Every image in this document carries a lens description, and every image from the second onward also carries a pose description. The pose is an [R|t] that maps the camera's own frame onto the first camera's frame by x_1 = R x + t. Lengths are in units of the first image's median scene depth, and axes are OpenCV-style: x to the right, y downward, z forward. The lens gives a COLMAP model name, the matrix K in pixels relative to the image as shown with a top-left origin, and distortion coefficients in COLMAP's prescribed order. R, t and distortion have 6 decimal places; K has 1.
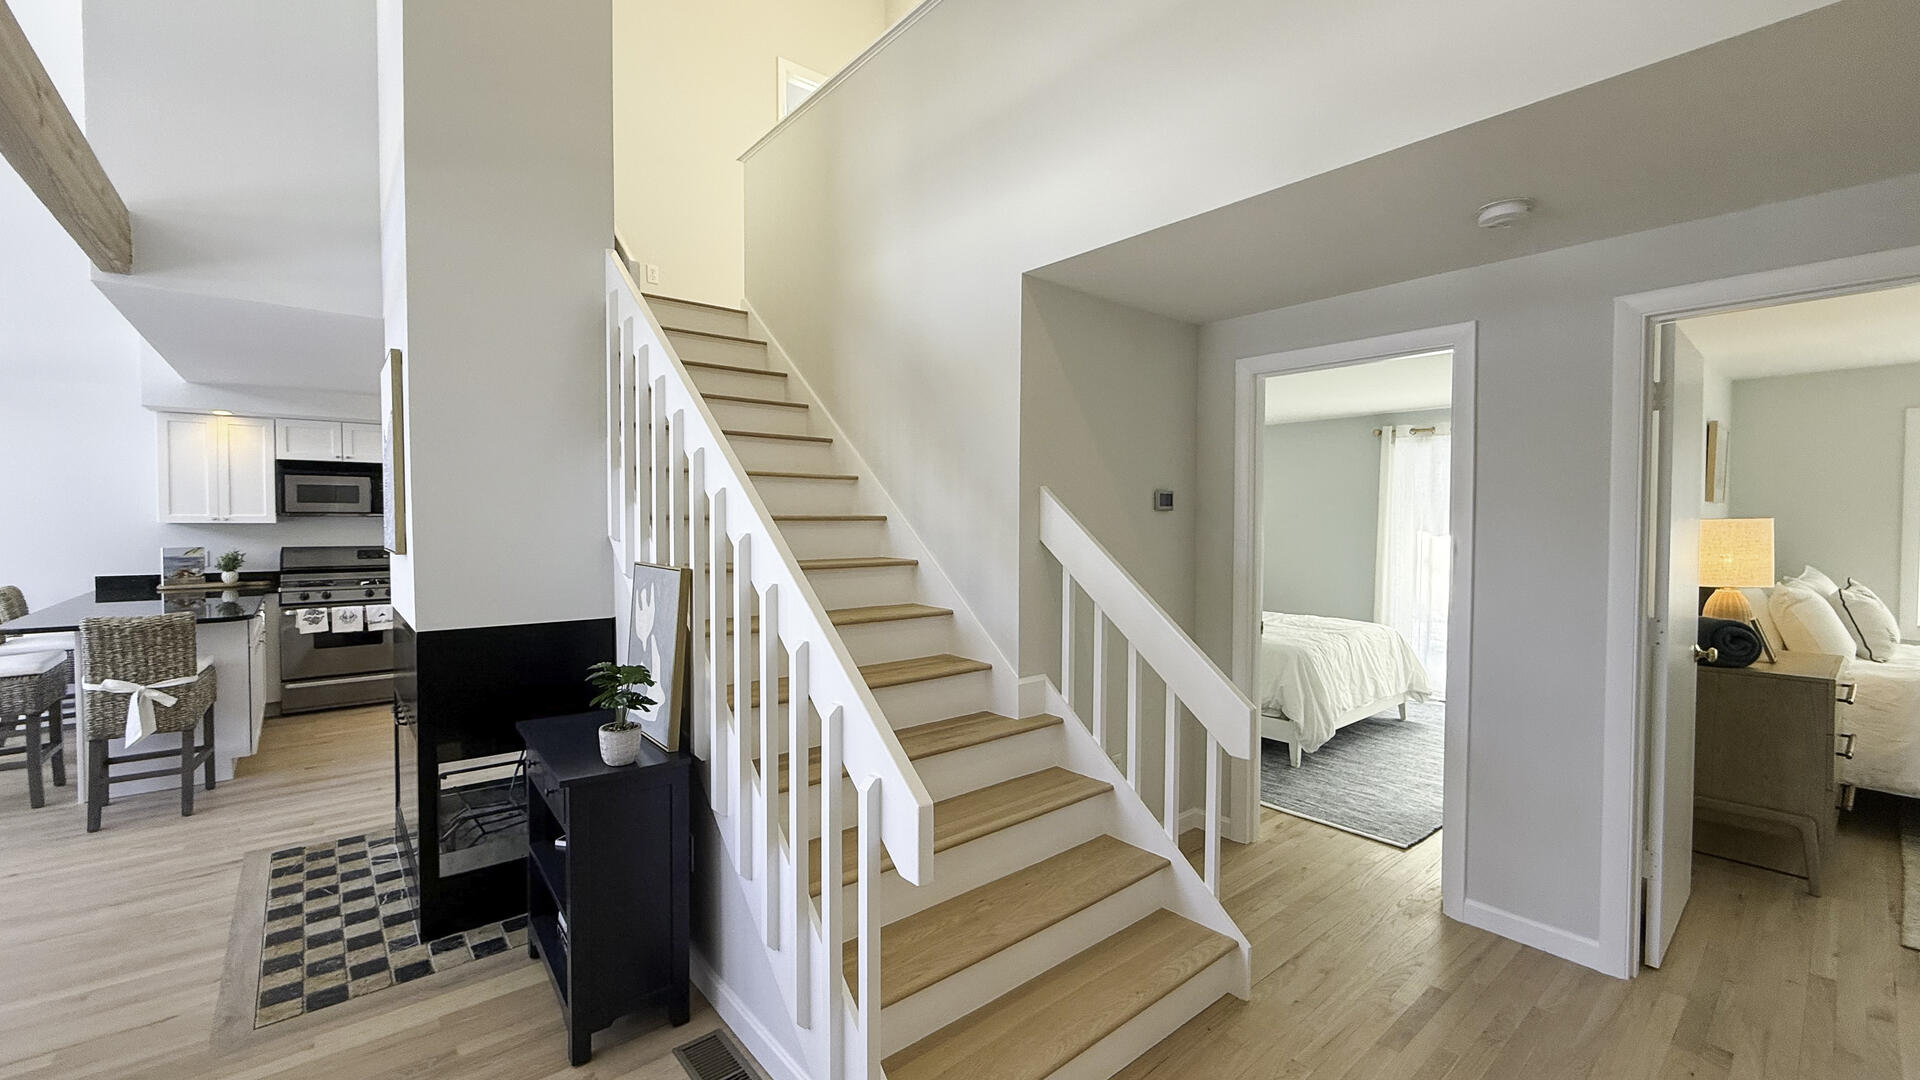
lens RADIAL K [[764.3, 0, 949.6], [0, 764.3, 546.4], [0, 0, 1]] dist [-0.000180, -0.002188]
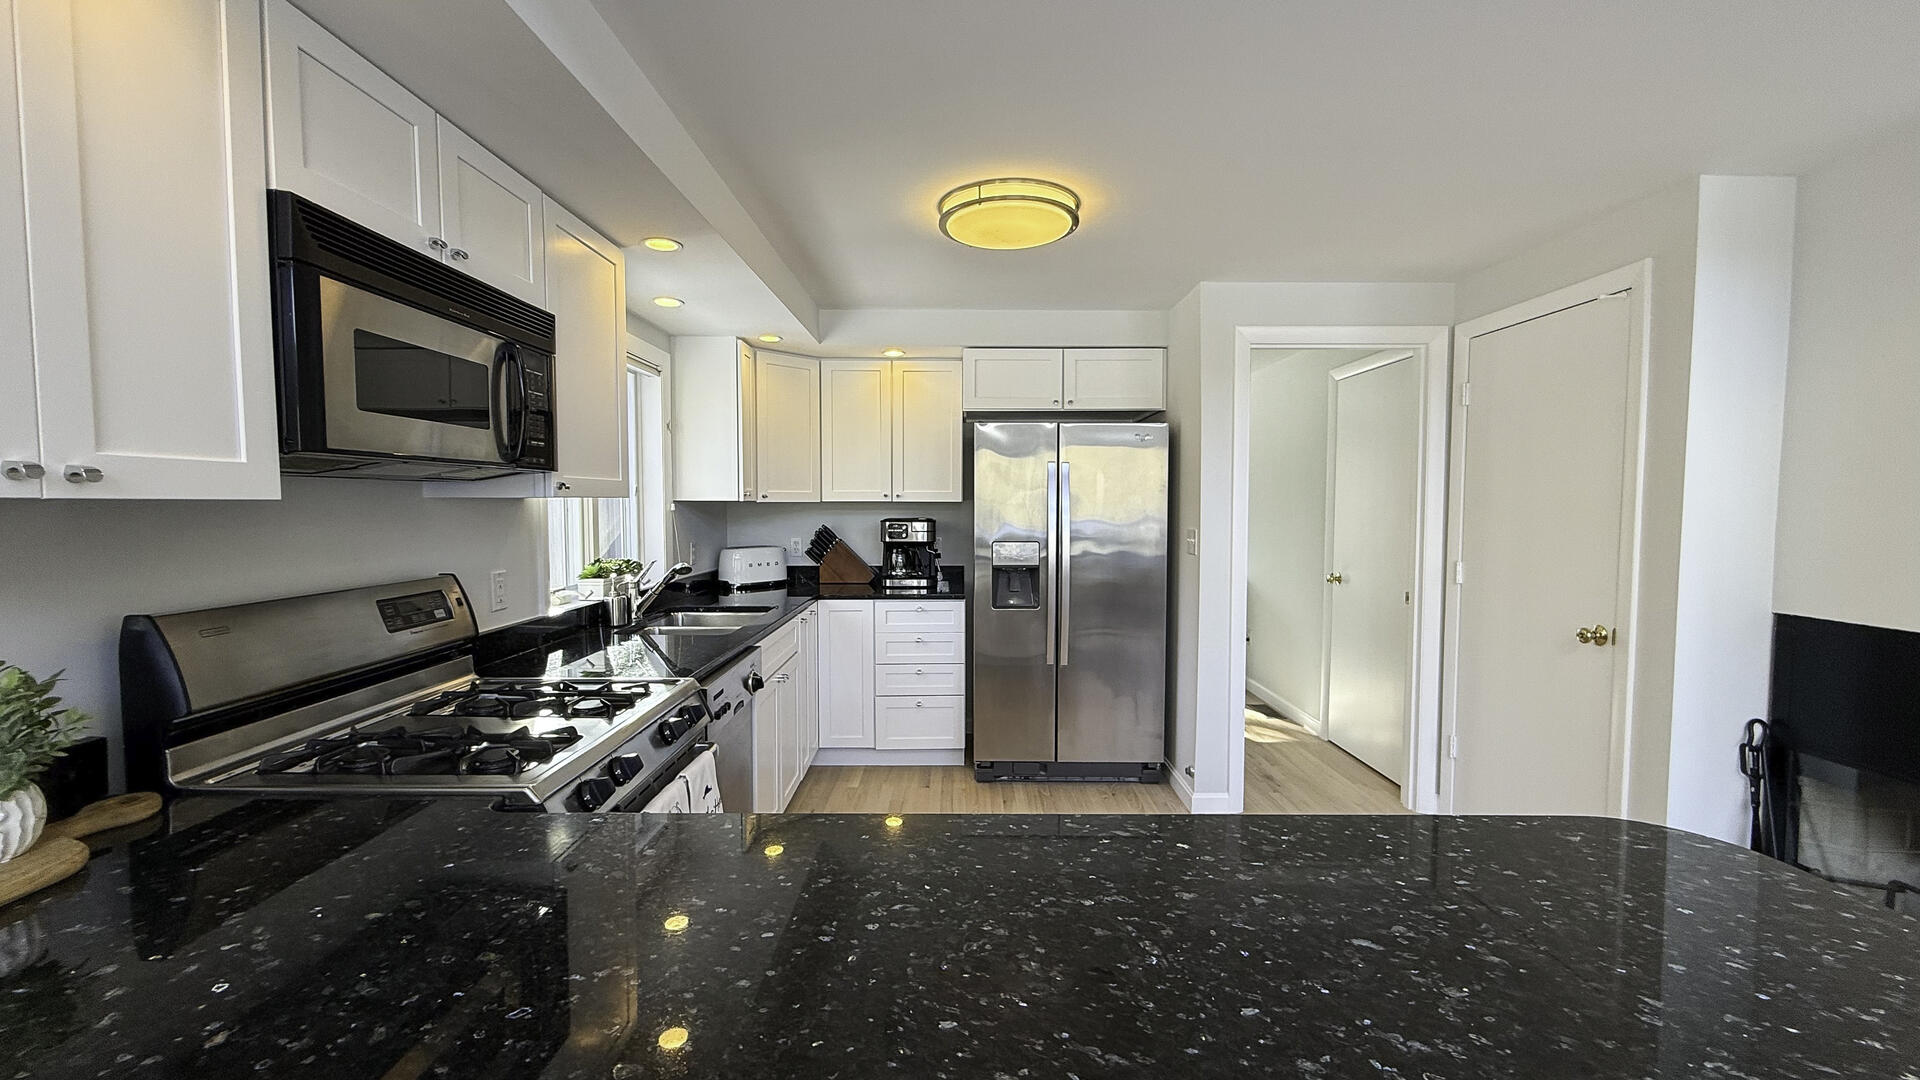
lens RADIAL K [[764.3, 0, 970.8], [0, 764.3, 543.6], [0, 0, 1]] dist [-0.000180, -0.002188]
pose [[0.655104, -0.044793, 0.754210, -0.914792], [0.026646, 0.998990, 0.036185, -0.020917], [-0.755069, -0.003608, 0.655636, 0.719783]]
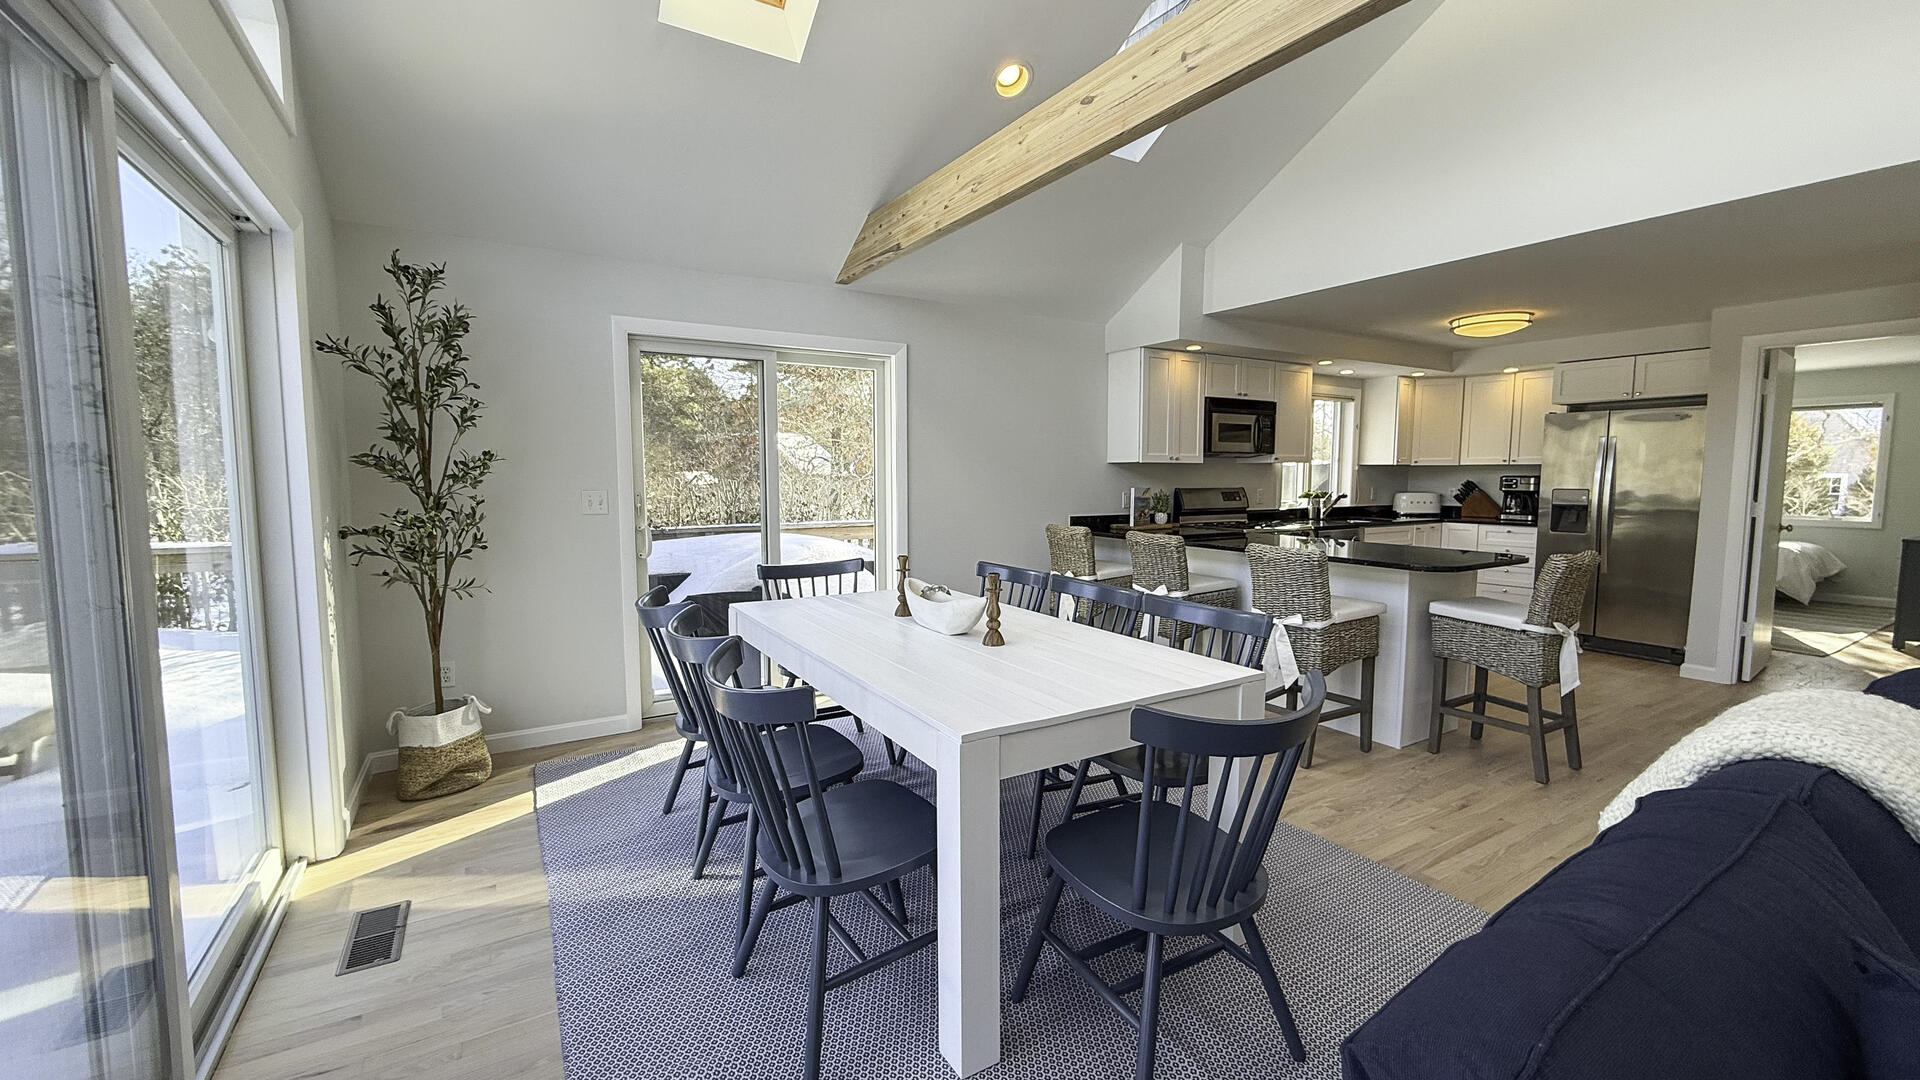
lens RADIAL K [[764.3, 0, 965.0], [0, 764.3, 540.0], [0, 0, 1]] dist [-0.000180, -0.002188]
pose [[0.986824, 0.009492, -0.161518, -1.022077], [-0.000310, 0.998387, 0.056782, 0.012410], [0.161797, -0.055983, 0.985235, -0.014700]]
